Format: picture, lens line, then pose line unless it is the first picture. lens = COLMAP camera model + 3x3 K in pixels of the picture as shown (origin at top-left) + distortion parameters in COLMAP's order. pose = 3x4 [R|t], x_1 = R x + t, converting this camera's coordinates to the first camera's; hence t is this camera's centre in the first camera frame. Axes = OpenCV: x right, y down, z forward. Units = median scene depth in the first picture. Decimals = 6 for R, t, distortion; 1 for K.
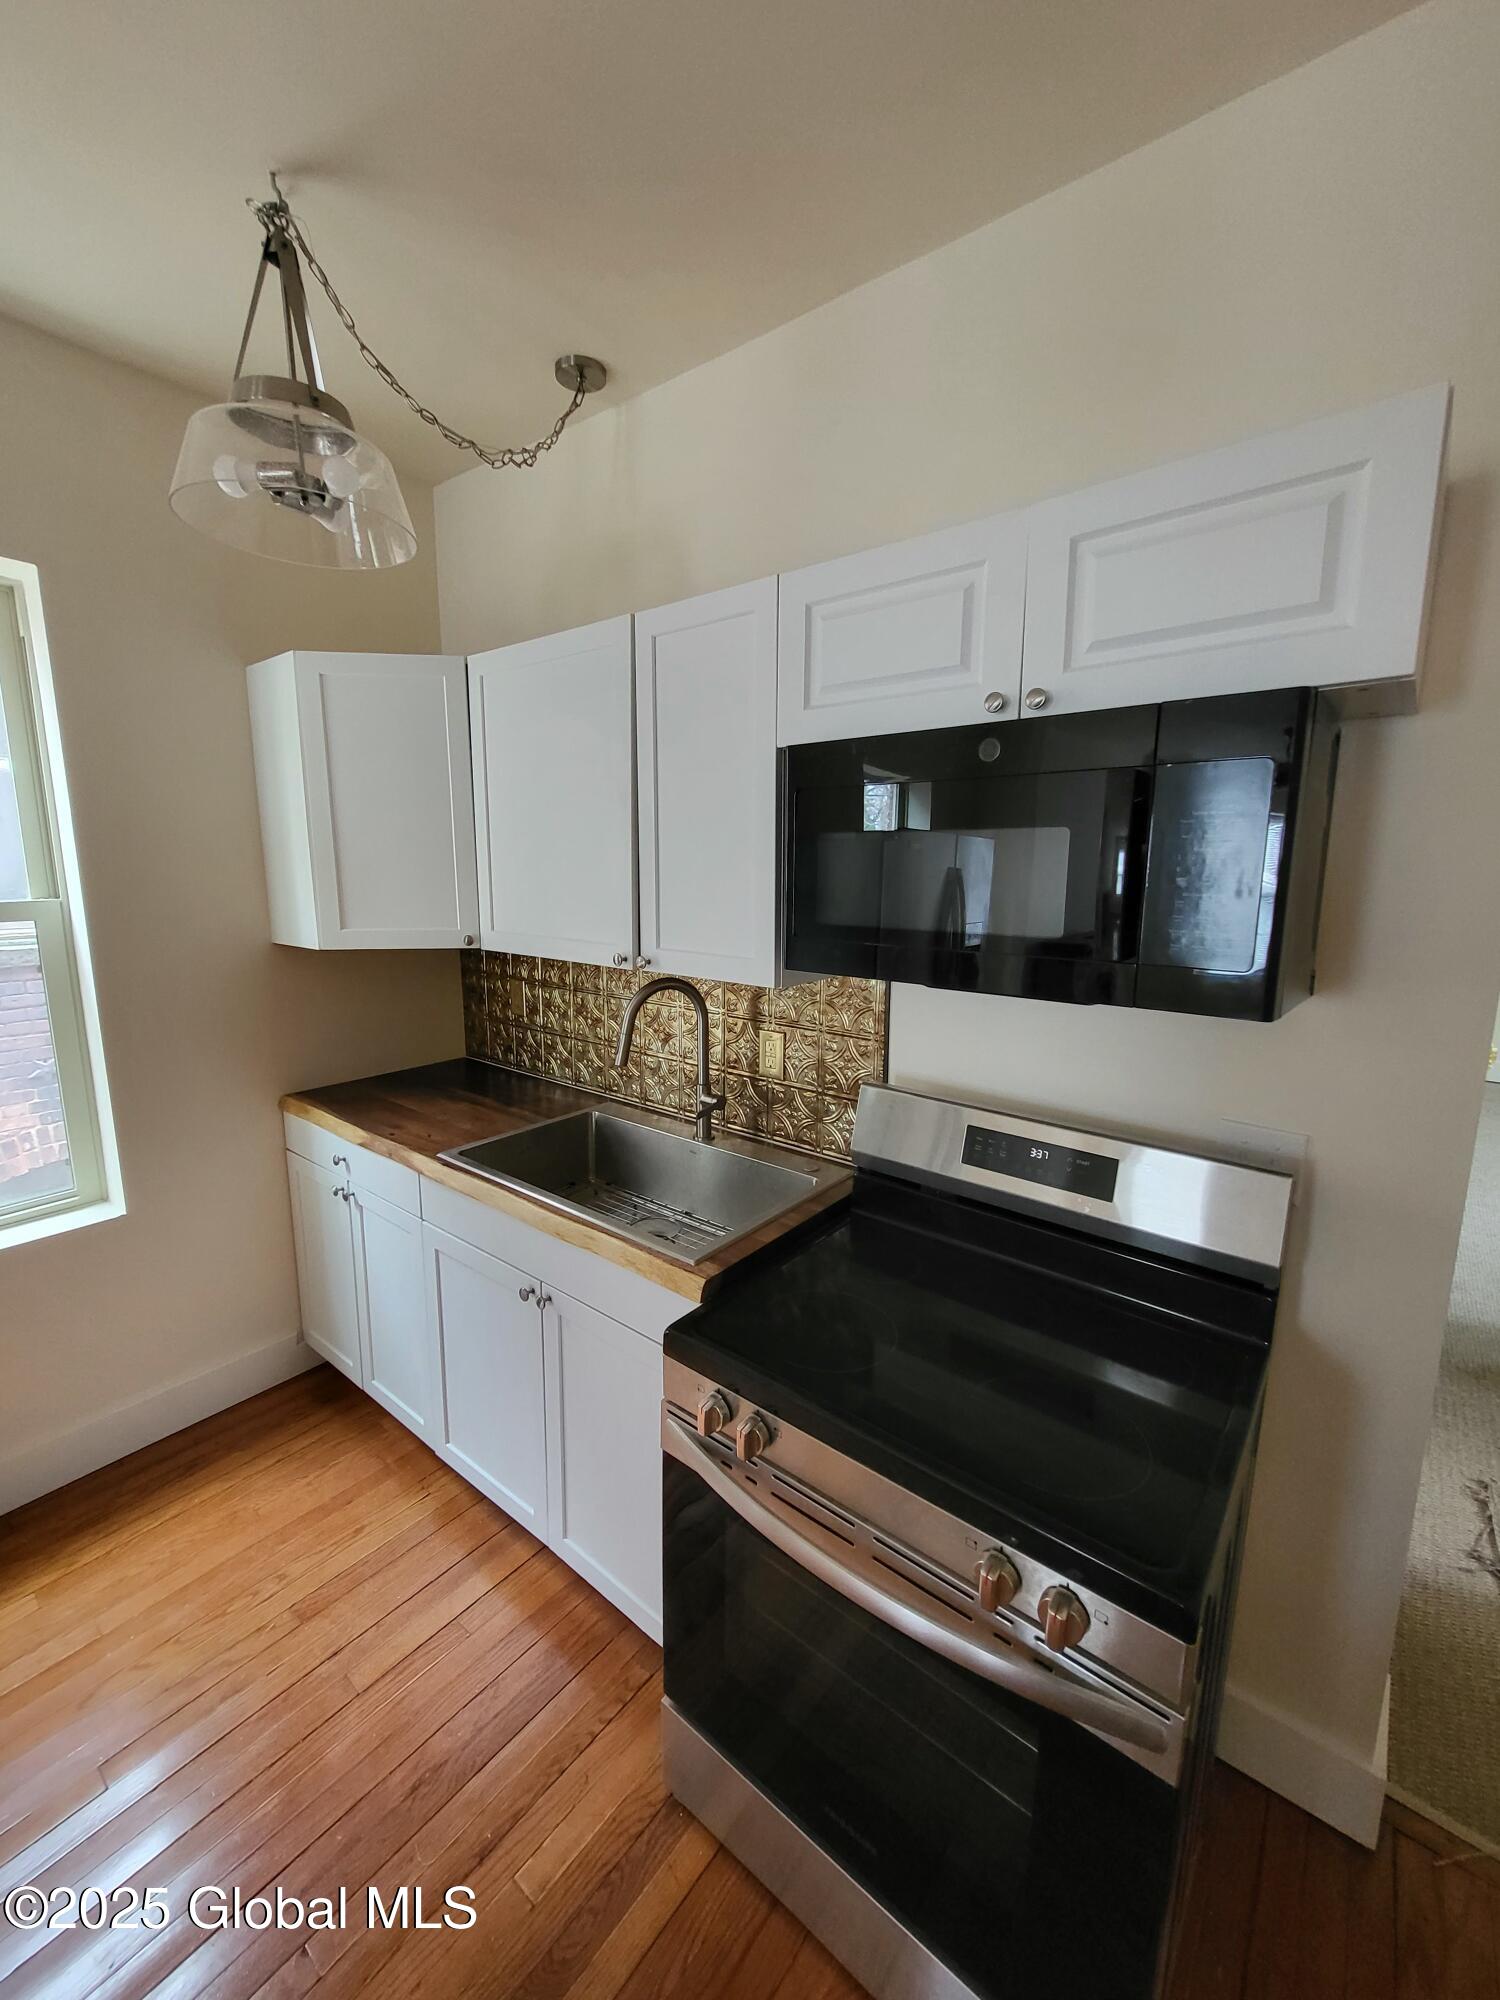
lens RADIAL K [[795.1, 0, 751.8], [0, 795.1, 990.8], [0, 0, 1]] dist [0.002785, -0.000781]
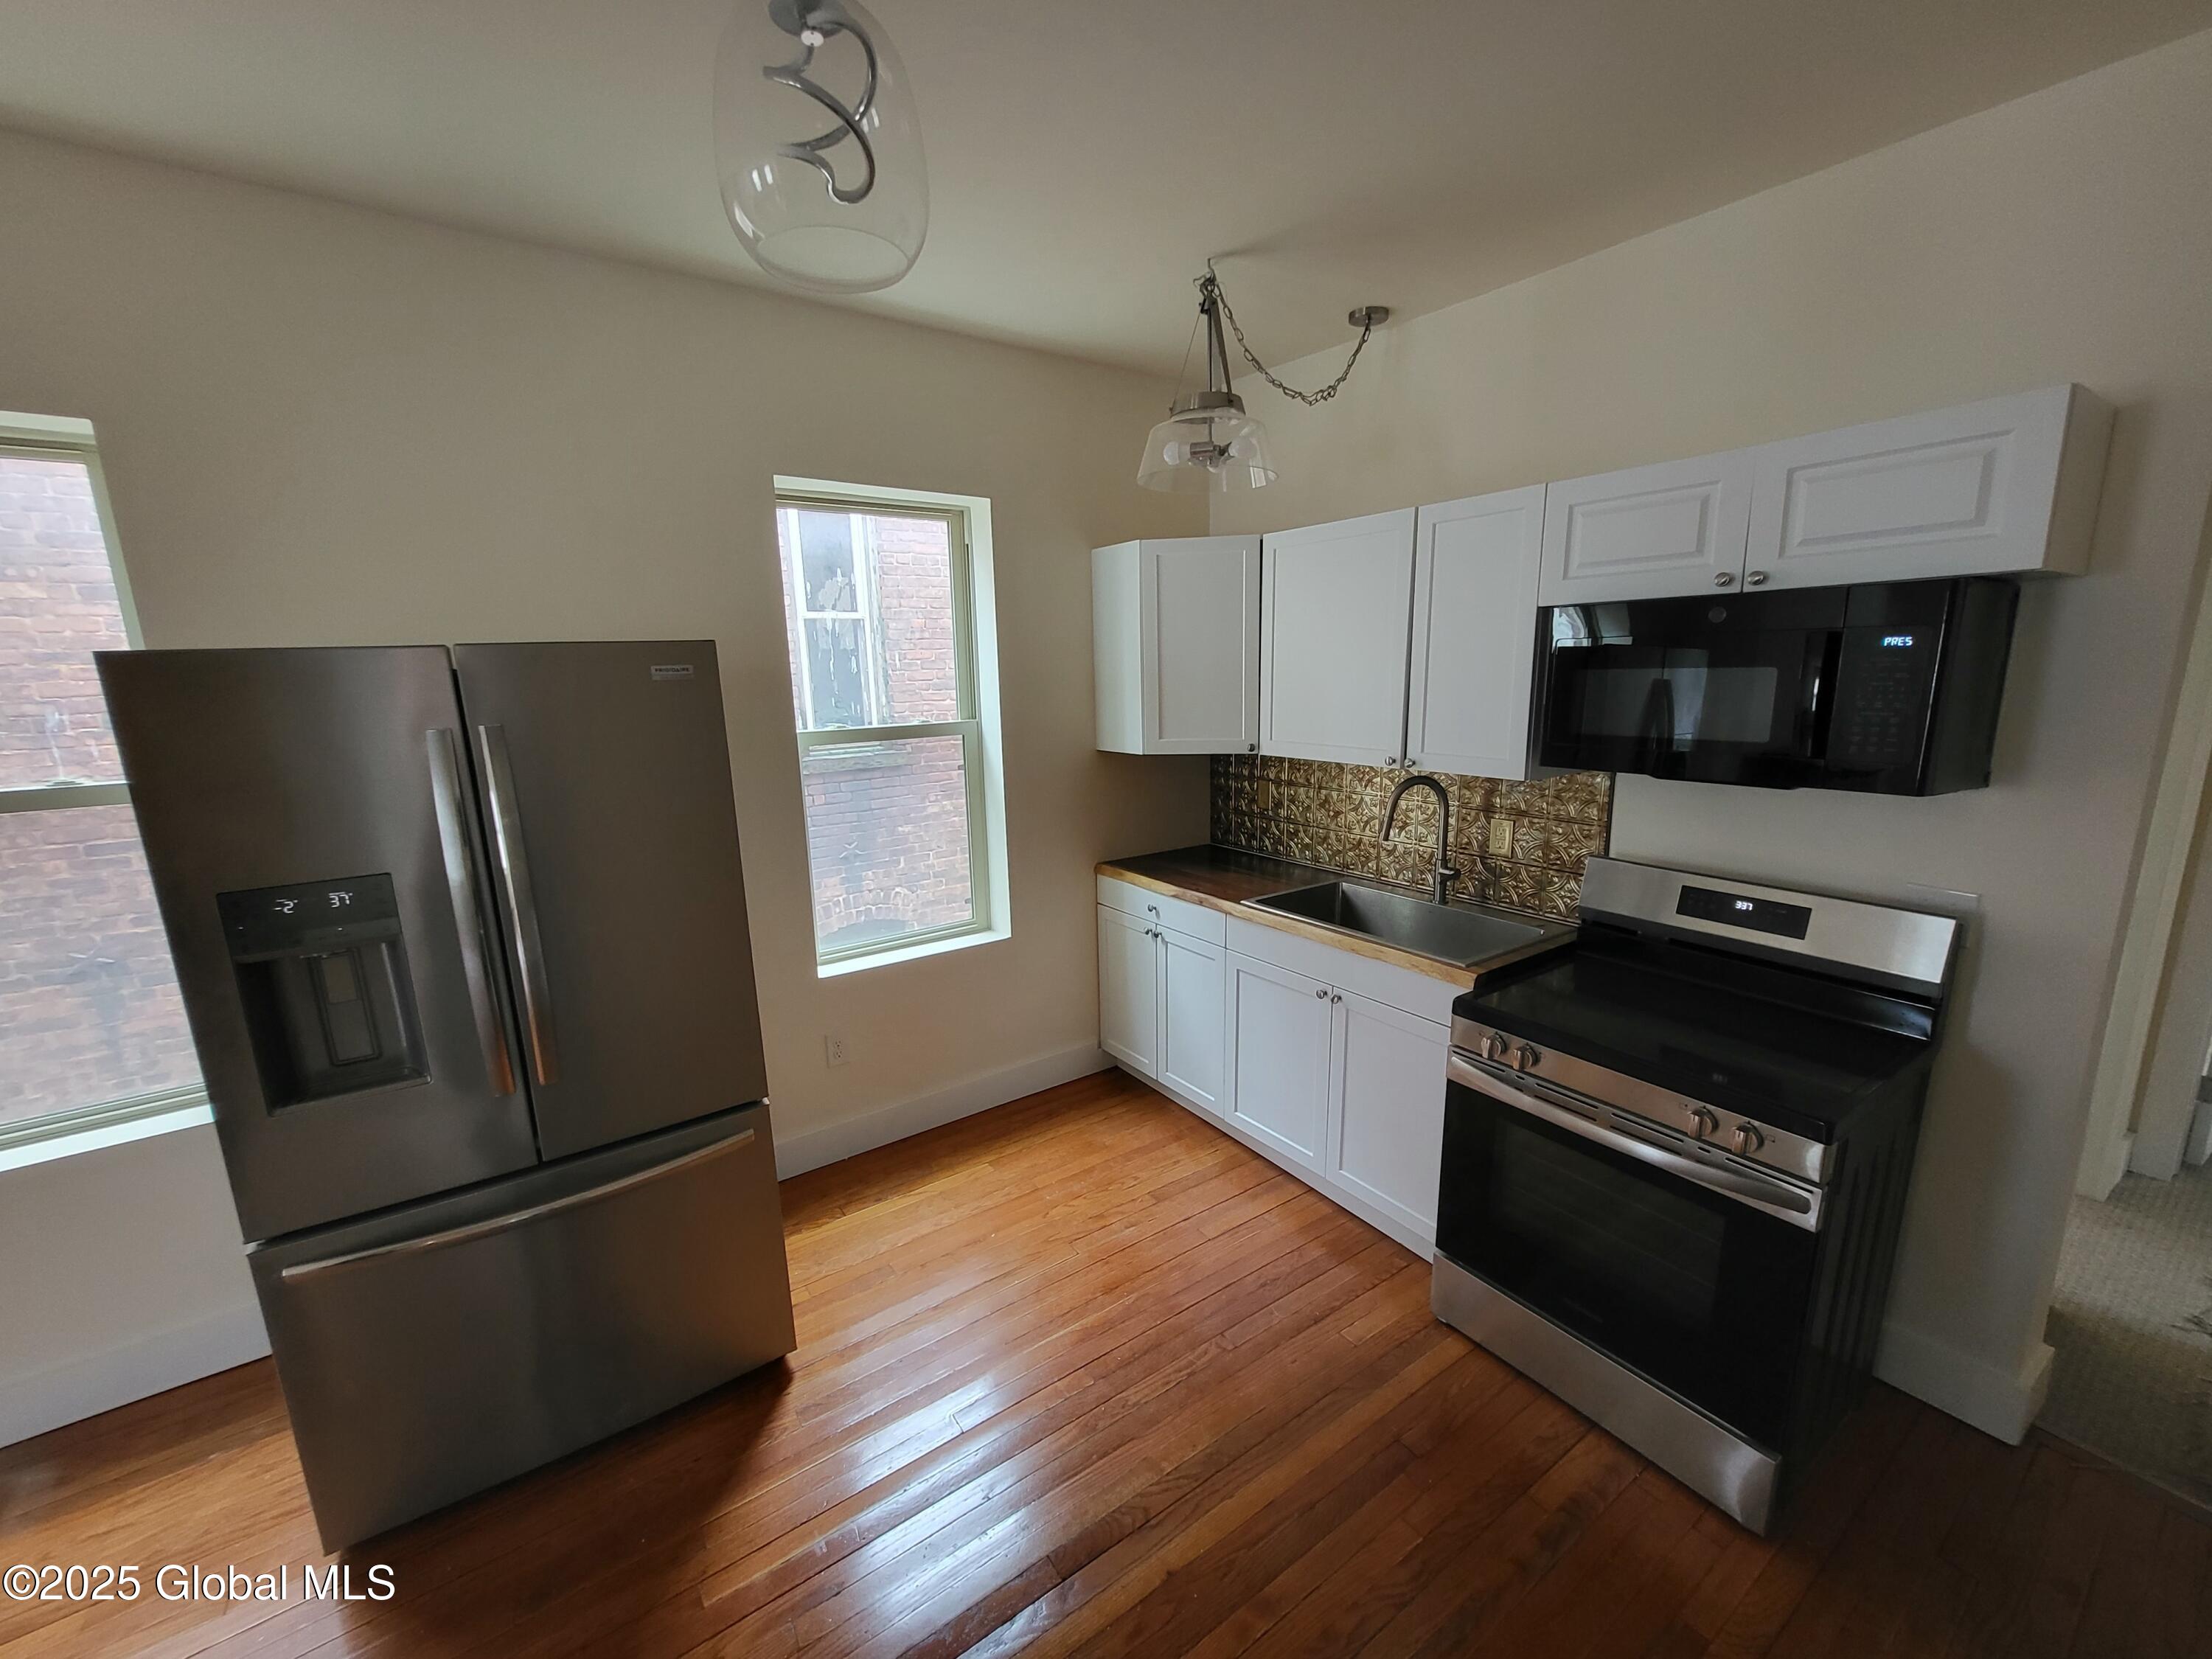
lens RADIAL K [[879.4, 0, 1106.6], [0, 879.4, 845.2], [0, 0, 1]] dist [0.002785, -0.000781]
pose [[0.958406, 0.030156, -0.283812, -0.194328], [-0.018927, 0.998929, 0.042227, 0.048277], [0.284782, -0.035099, 0.957950, -0.565595]]
